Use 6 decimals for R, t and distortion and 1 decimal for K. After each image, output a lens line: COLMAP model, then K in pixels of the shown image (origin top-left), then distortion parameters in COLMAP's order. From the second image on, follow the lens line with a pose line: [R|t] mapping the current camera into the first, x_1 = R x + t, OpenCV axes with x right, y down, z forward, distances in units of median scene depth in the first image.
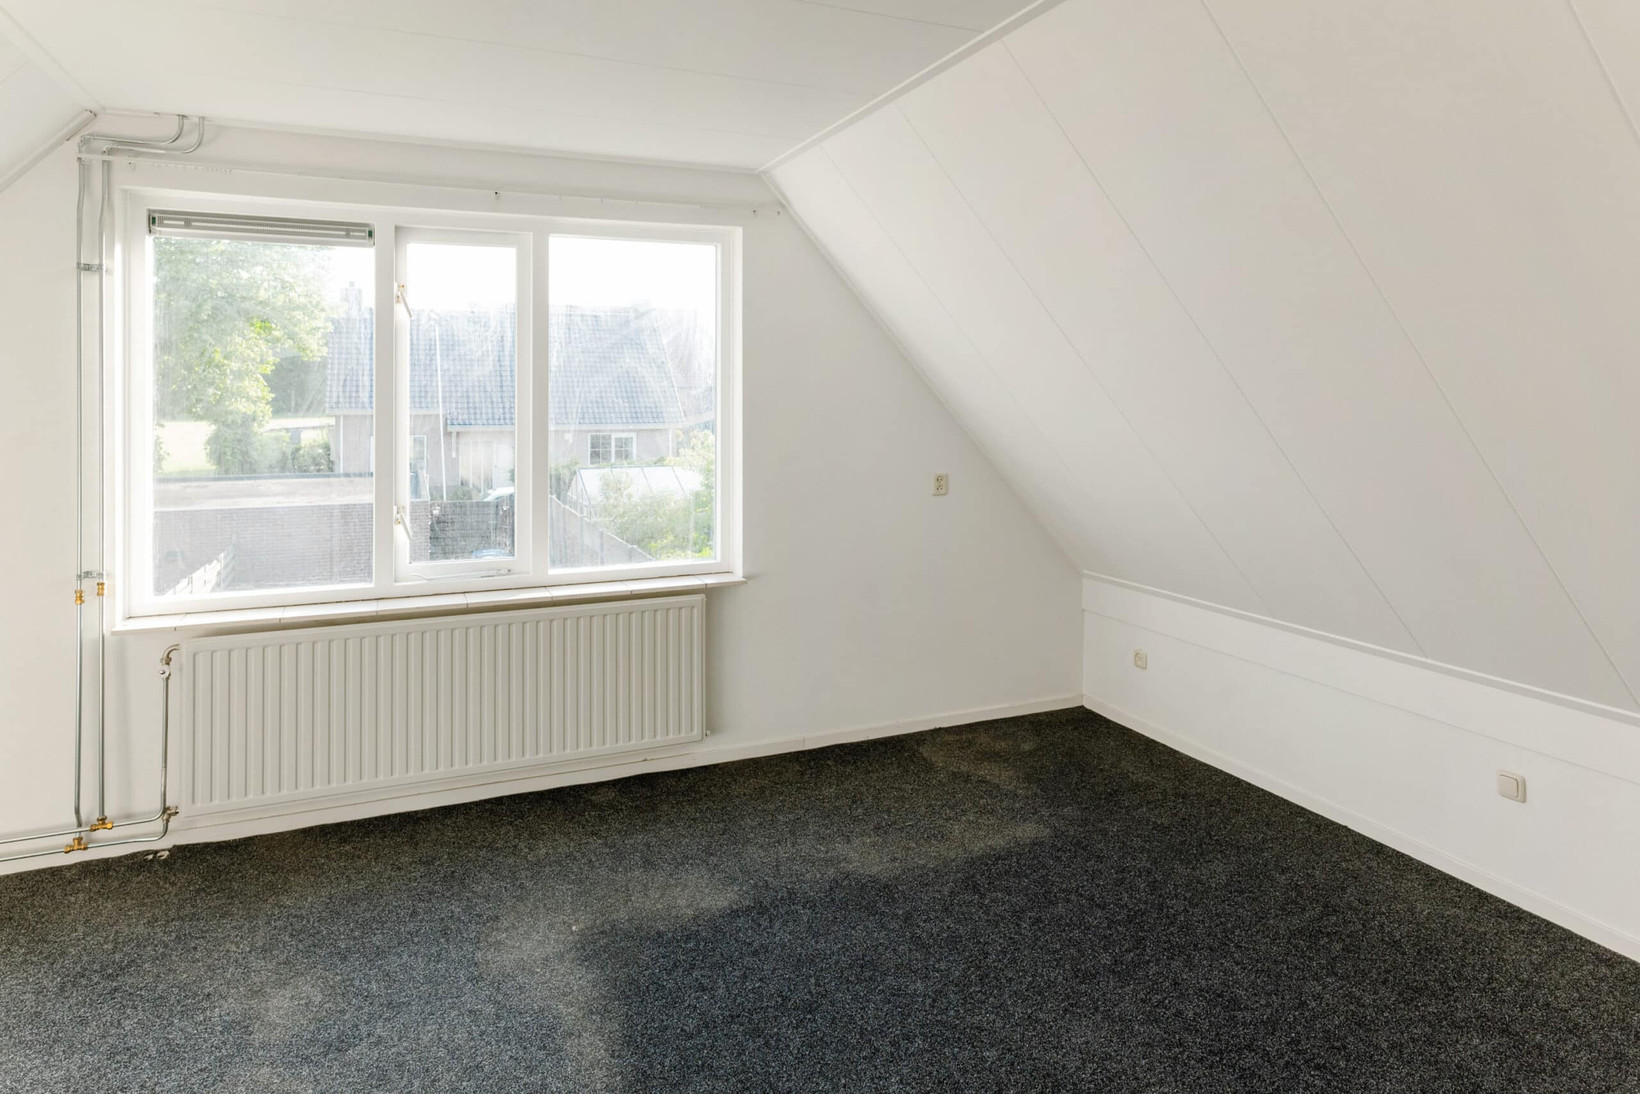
lens RADIAL K [[995.9, 0, 818.3], [0, 995.9, 531.5], [0, 0, 1]] dist [0.002485, 0.001855]
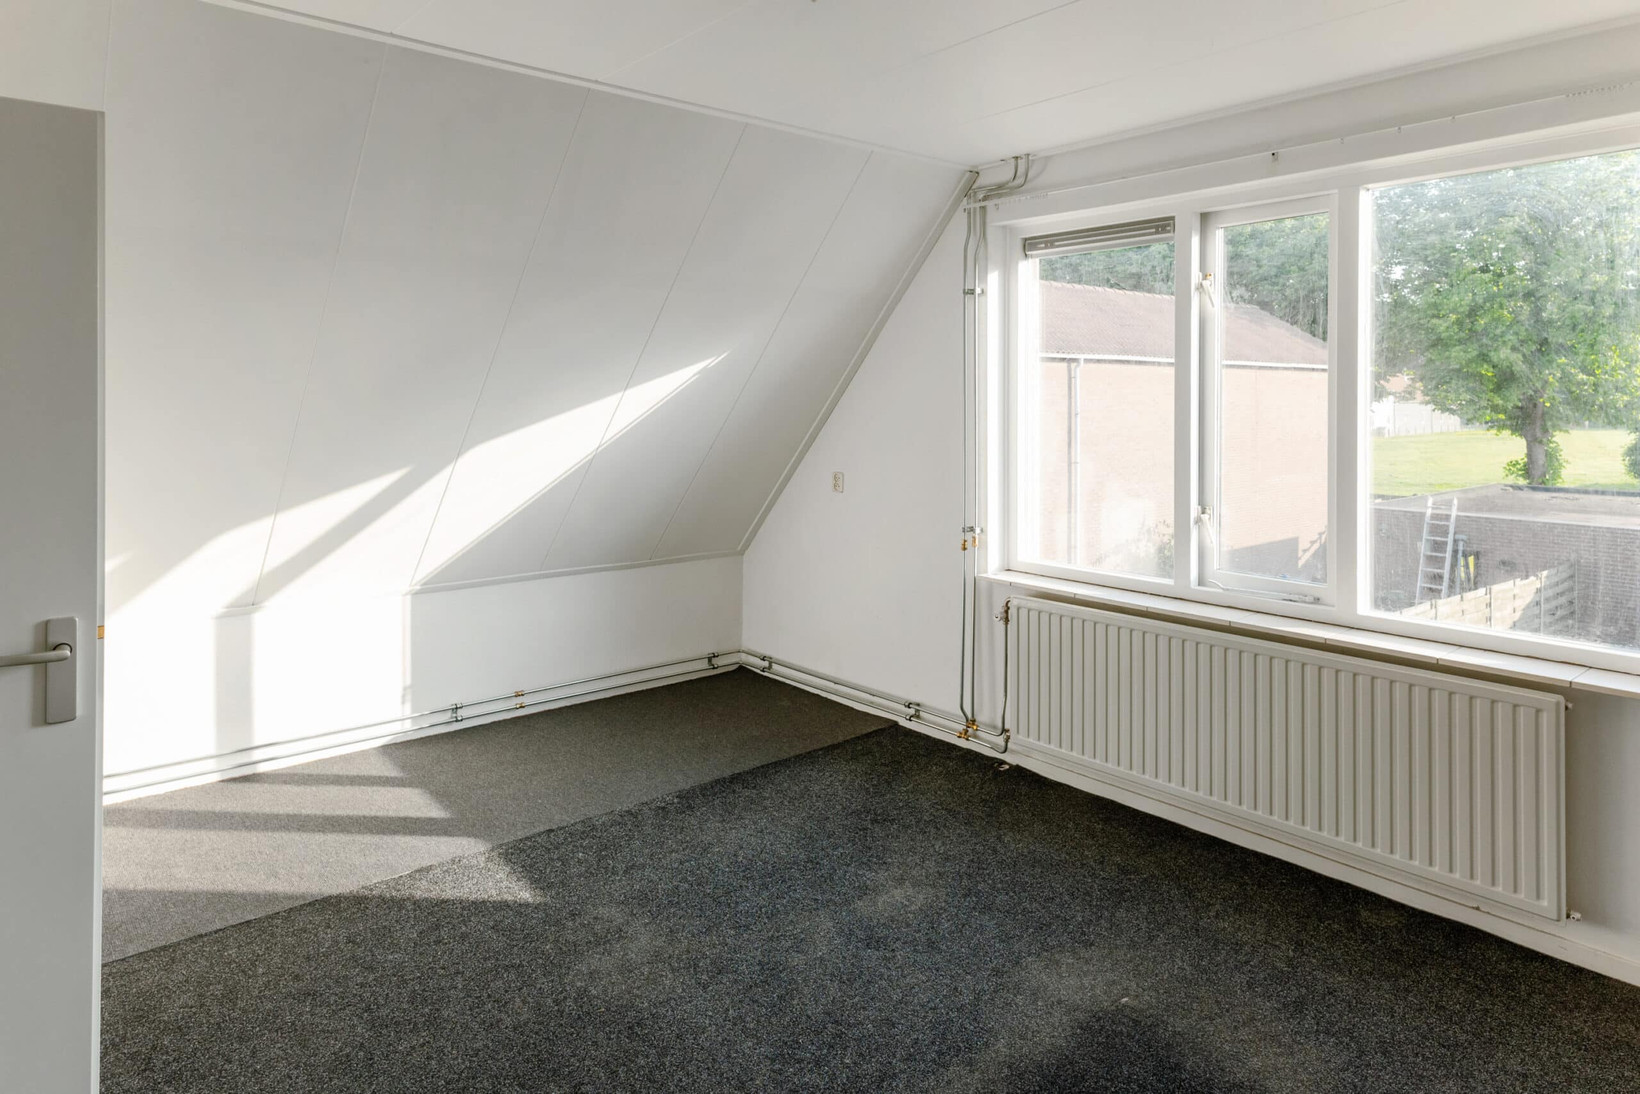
lens RADIAL K [[997.5, 0, 818.7], [0, 997.5, 505.2], [0, 0, 1]] dist [0.000843, 0.001205]
pose [[0.286973, 0.104743, -0.952195, 0.442545], [-0.135826, 0.988411, 0.067792, -0.047582], [0.948260, 0.109879, 0.297874, 0.426411]]
